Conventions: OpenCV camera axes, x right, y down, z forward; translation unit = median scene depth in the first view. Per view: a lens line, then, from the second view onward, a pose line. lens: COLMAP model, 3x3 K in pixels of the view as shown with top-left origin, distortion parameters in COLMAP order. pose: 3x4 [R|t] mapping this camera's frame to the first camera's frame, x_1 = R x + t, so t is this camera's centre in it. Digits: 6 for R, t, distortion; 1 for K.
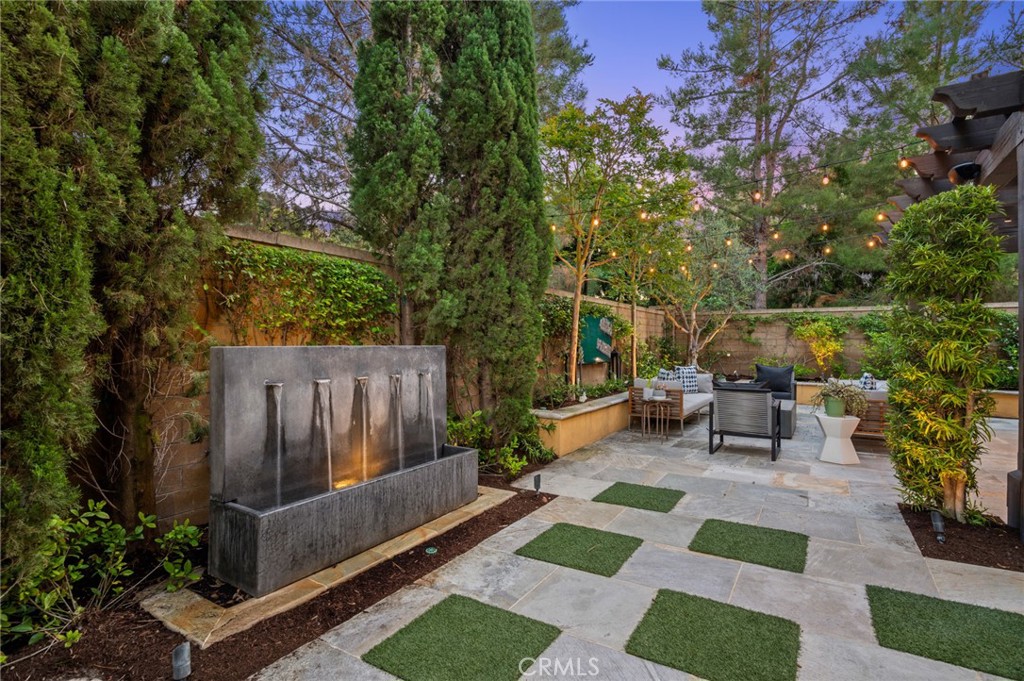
lens RADIAL K [[500.3, 0, 511.4], [0, 500.3, 343.1], [0, 0, 1]] dist [0.004570, 0.000837]
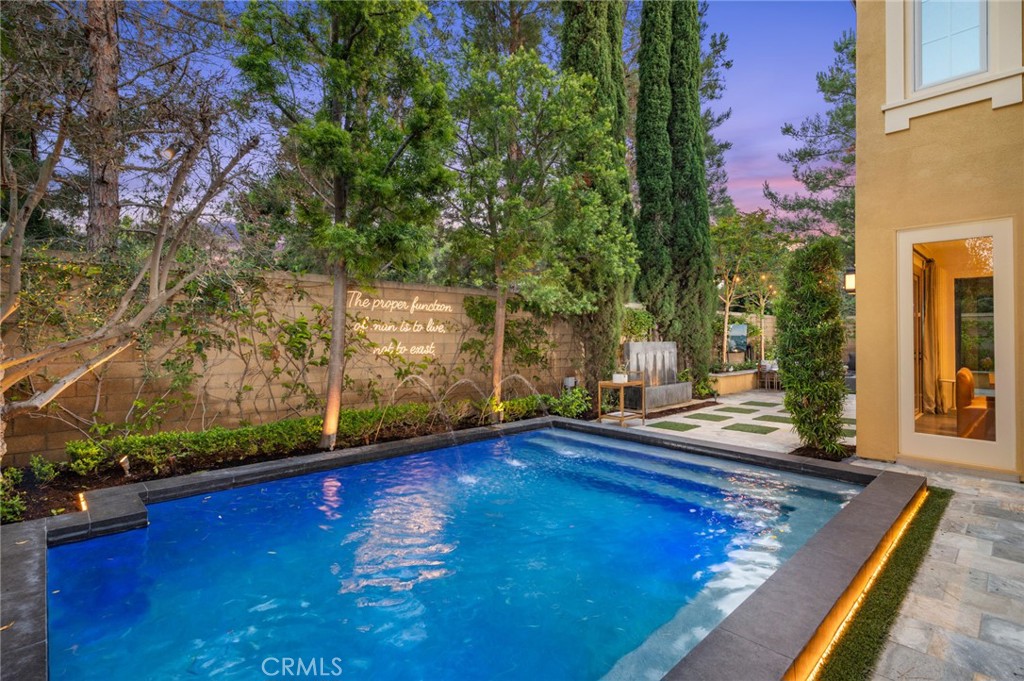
lens RADIAL K [[500.3, 0, 510.2], [0, 500.3, 336.0], [0, 0, 1]] dist [0.004570, 0.000837]
pose [[0.970402, -0.009225, -0.241319, -0.315270], [0.007368, 0.999936, -0.008597, -0.008589], [0.241383, 0.006564, 0.970408, -1.569581]]
